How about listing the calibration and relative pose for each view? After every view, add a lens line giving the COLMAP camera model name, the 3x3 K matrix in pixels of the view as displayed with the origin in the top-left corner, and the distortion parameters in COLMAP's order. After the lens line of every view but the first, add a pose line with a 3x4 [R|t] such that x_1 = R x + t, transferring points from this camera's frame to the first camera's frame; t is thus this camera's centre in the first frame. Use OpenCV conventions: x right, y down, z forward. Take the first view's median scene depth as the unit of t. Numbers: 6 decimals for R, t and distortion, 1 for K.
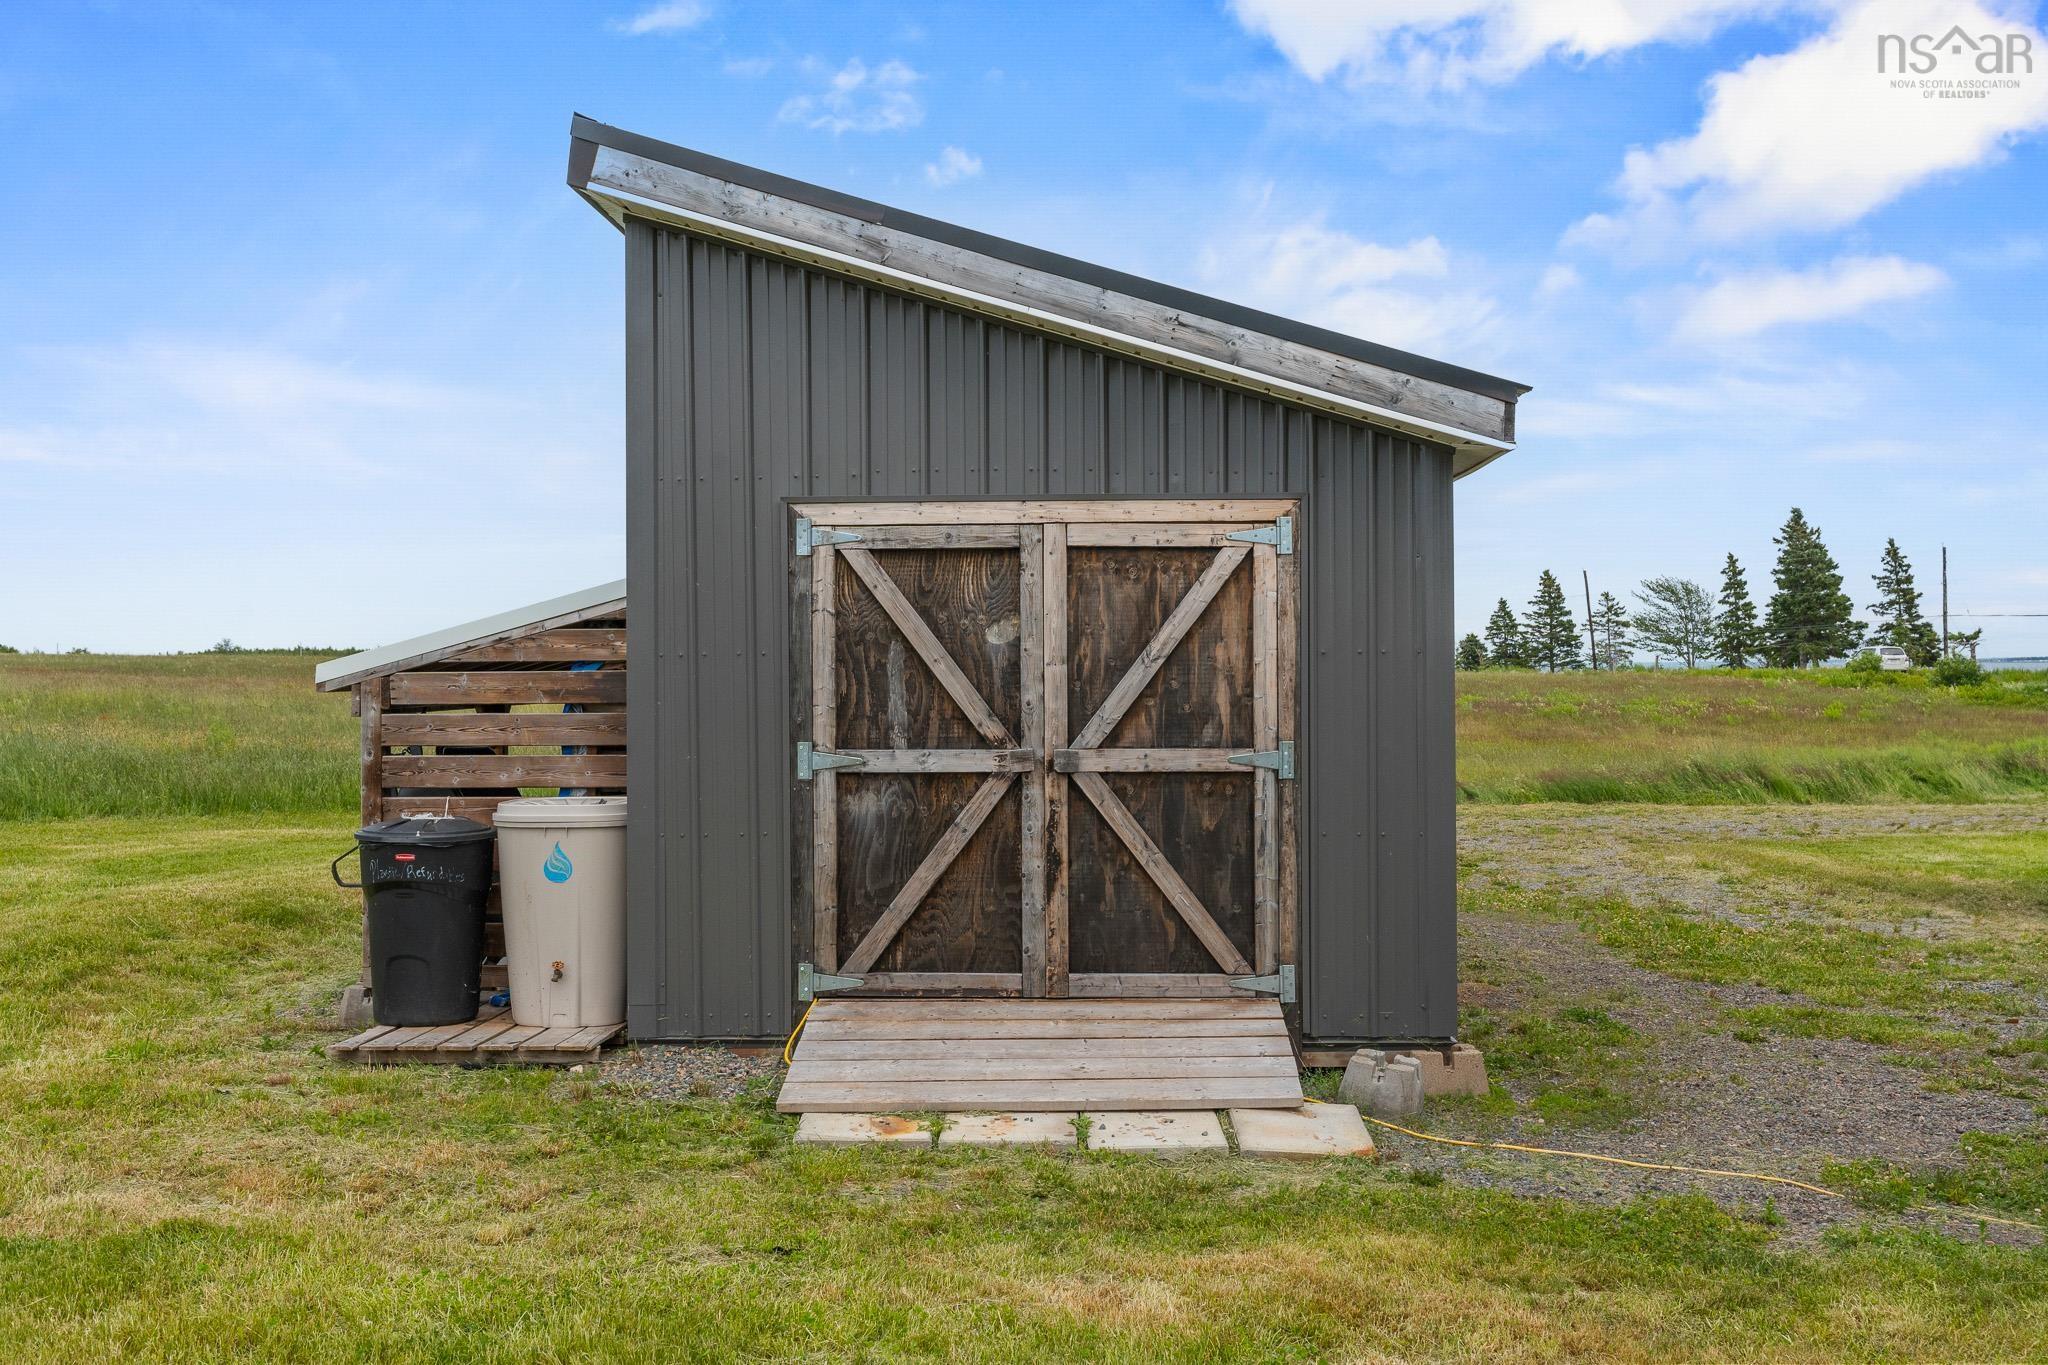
lens RADIAL K [[2002.9, 0, 1024.0], [0, 2002.9, 682.5], [0, 0, 1]] dist [-0.001875, -0.007052]
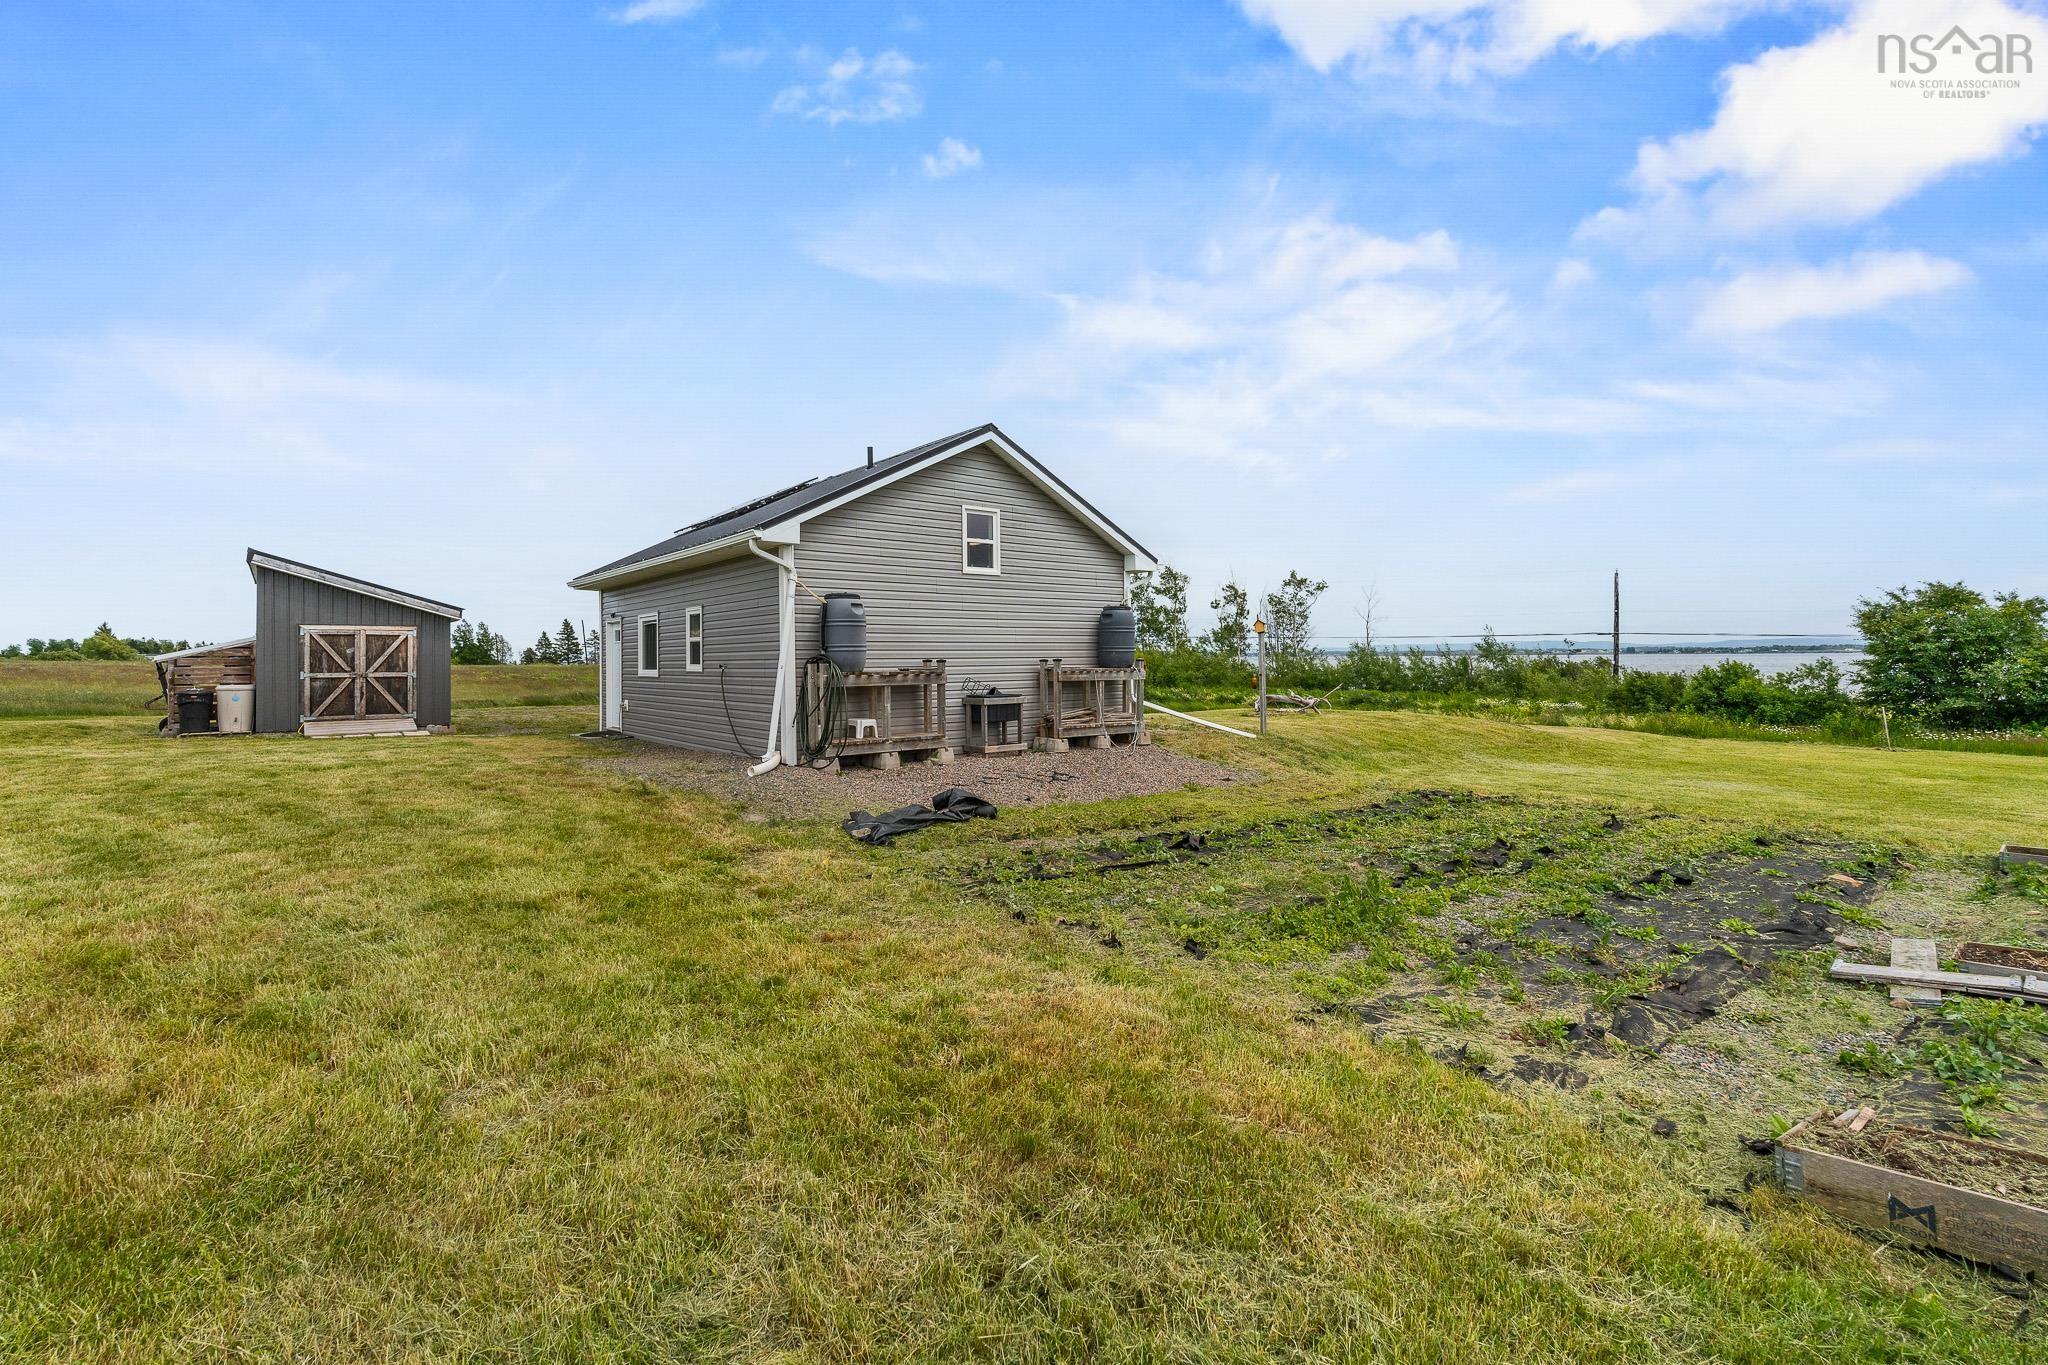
lens RADIAL K [[925.6, 0, 1028.0], [0, 925.6, 659.9], [0, 0, 1]] dist [-0.000183, 0.000156]
pose [[0.761092, 0.004407, 0.648628, -0.231280], [0.003586, 0.999933, -0.011002, 0.032203], [-0.648634, 0.010699, 0.761026, -1.990011]]
